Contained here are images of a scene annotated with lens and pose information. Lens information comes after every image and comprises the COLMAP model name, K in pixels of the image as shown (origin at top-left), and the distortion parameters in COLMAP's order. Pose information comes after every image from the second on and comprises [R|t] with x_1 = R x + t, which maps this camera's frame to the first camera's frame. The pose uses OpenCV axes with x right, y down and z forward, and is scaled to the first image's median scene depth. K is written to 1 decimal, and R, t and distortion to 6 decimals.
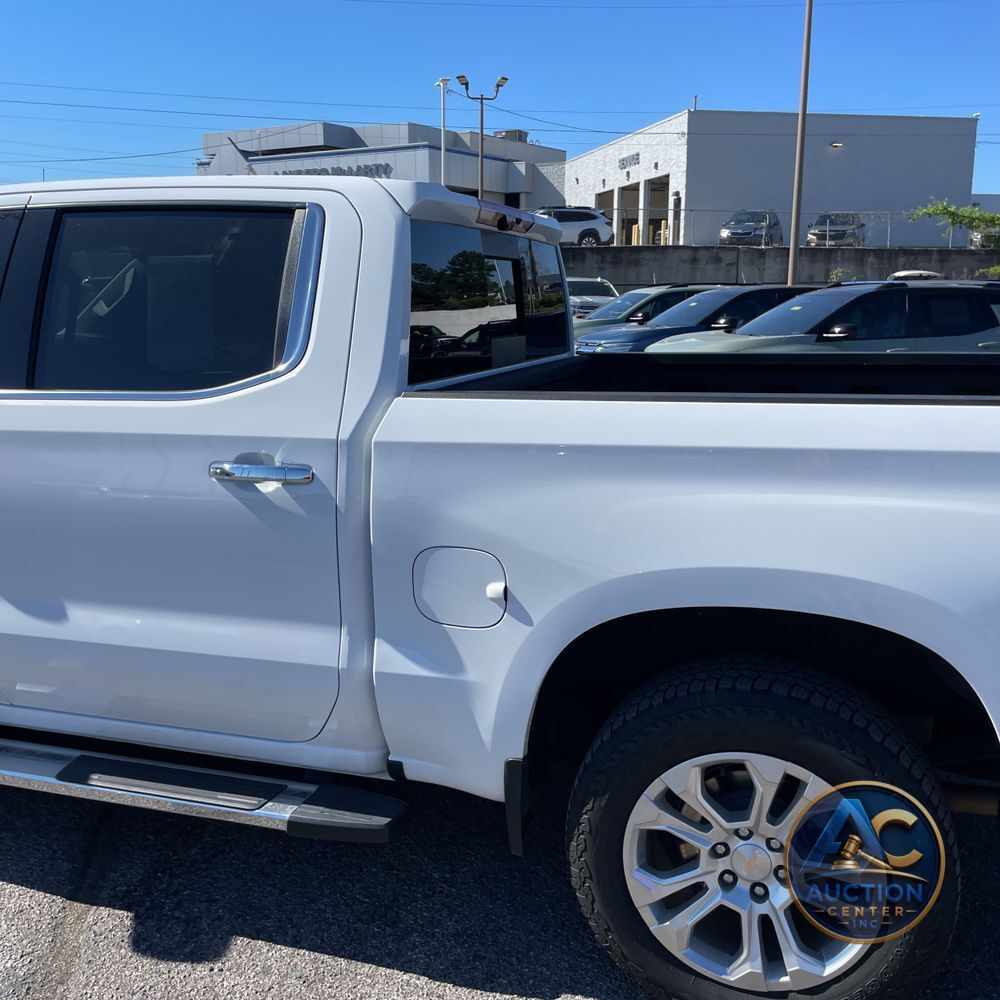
lens RADIAL K [[1036.9, 0, 500.0], [0, 1036.9, 500.0], [0, 0, 1]] dist [0.099693, -0.150323]
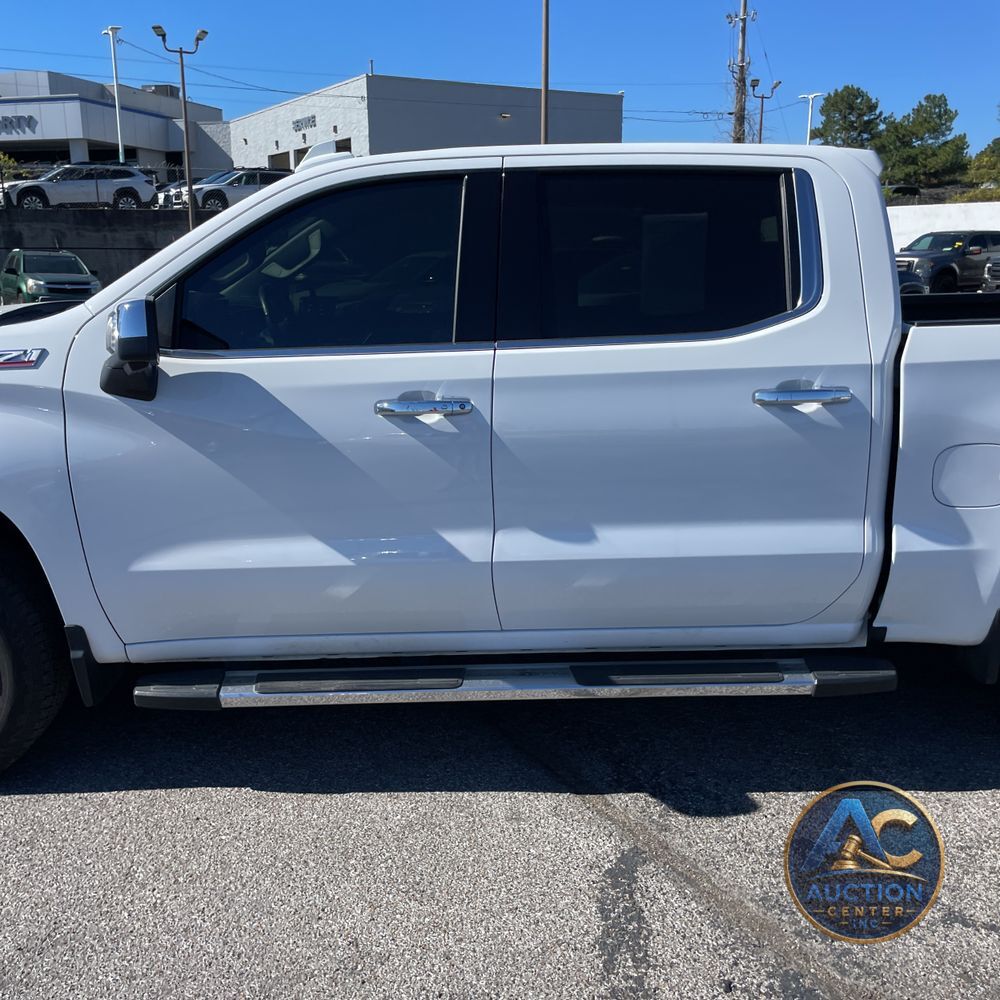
lens RADIAL K [[1036.9, 0, 500.0], [0, 1036.9, 500.0], [0, 0, 1]] dist [0.099693, -0.150323]
pose [[0.945742, -0.082355, 0.314309, -0.790614], [0.072521, 0.996445, 0.042875, 0.013281], [-0.316723, -0.017755, 0.948352, -0.024033]]
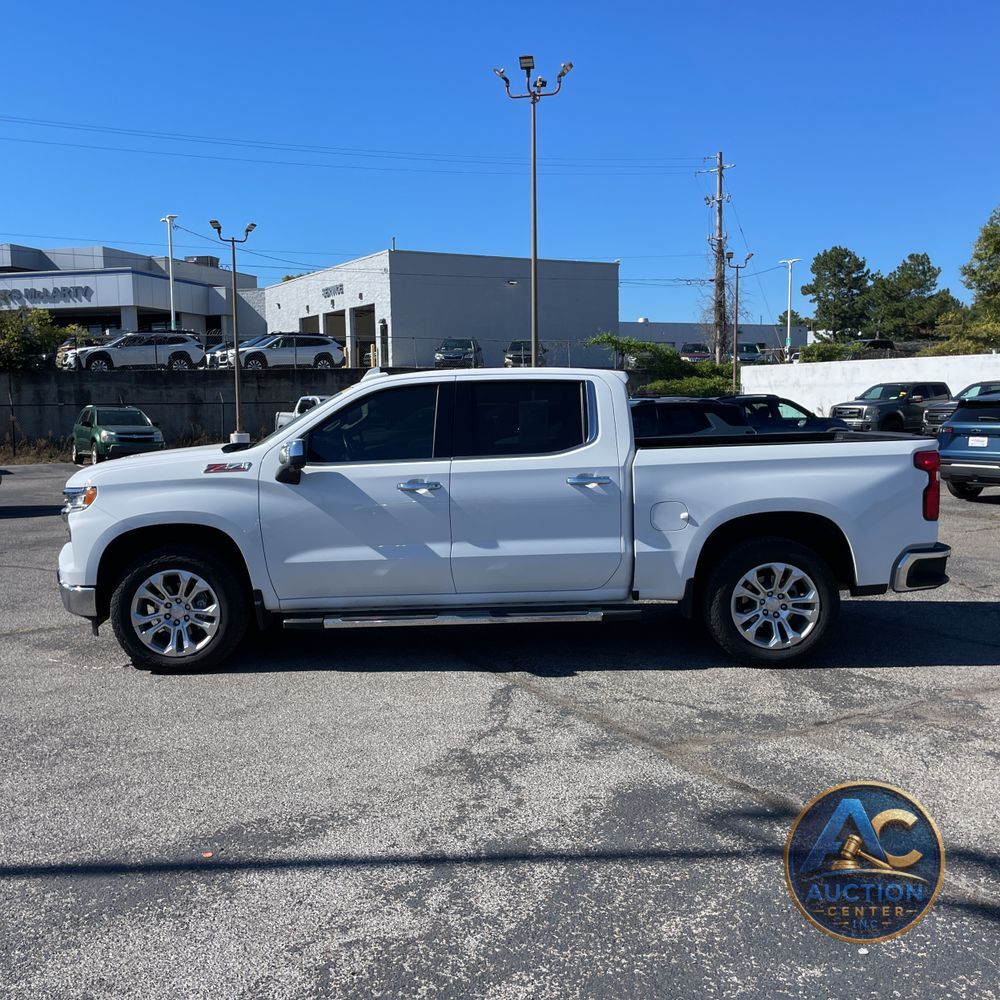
lens RADIAL K [[1036.9, 0, 500.0], [0, 1036.9, 500.0], [0, 0, 1]] dist [0.099693, -0.150323]
pose [[0.950483, -0.045849, 0.307377, -1.057470], [0.078381, 0.992450, -0.094338, 0.213628], [-0.300731, 0.113760, 0.946900, -1.200968]]
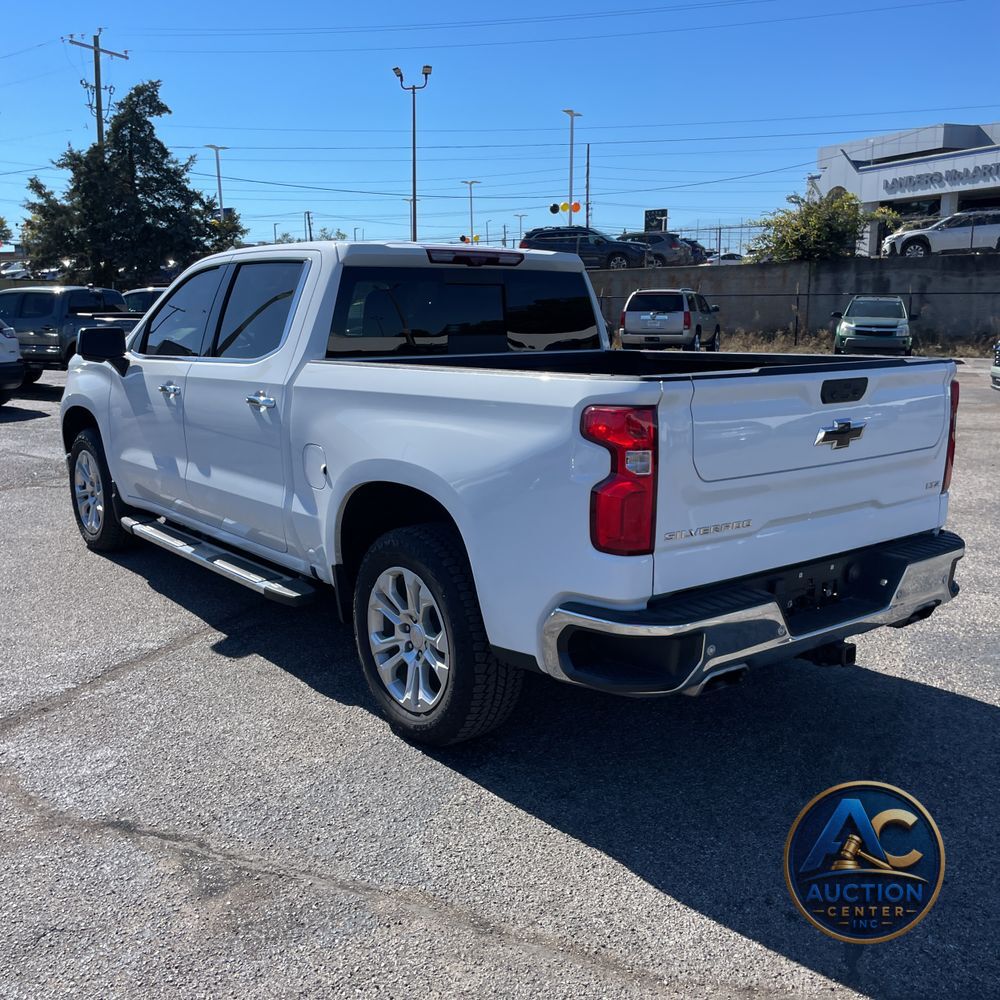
lens RADIAL K [[1025.9, 0, 470.9], [0, 1025.9, 517.1], [0, 0, 1]] dist [0.074790, -0.096153]
pose [[0.823325, 0.112874, -0.556233, 0.969605], [-0.108686, 0.993243, 0.040679, 0.054632], [0.557066, 0.026963, 0.830030, -0.286783]]
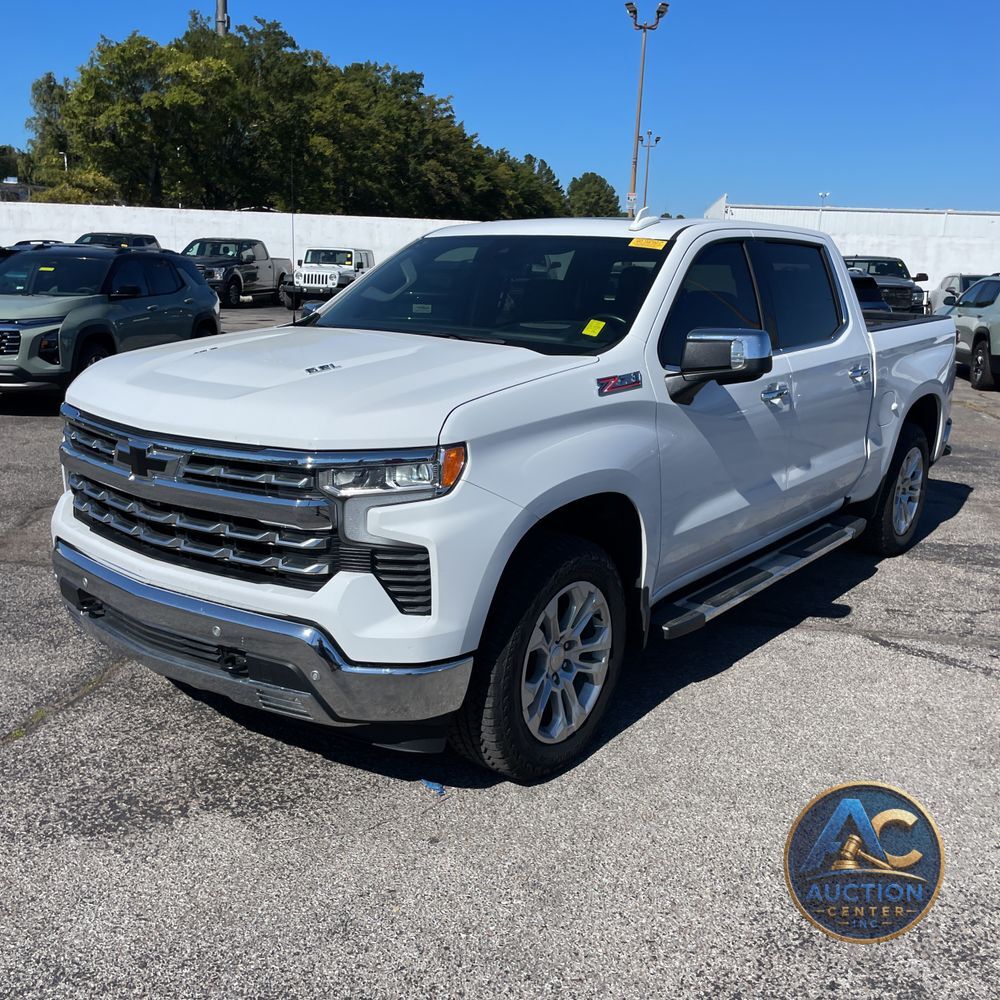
lens RADIAL K [[1023.8, 0, 495.6], [0, 1023.8, 496.2], [0, 0, 1]] dist [0.096034, -0.131692]
pose [[0.329244, -0.203163, 0.922130, -2.119530], [0.156917, 0.974772, 0.158734, -0.198709], [-0.931115, 0.092436, 0.352818, 0.810710]]
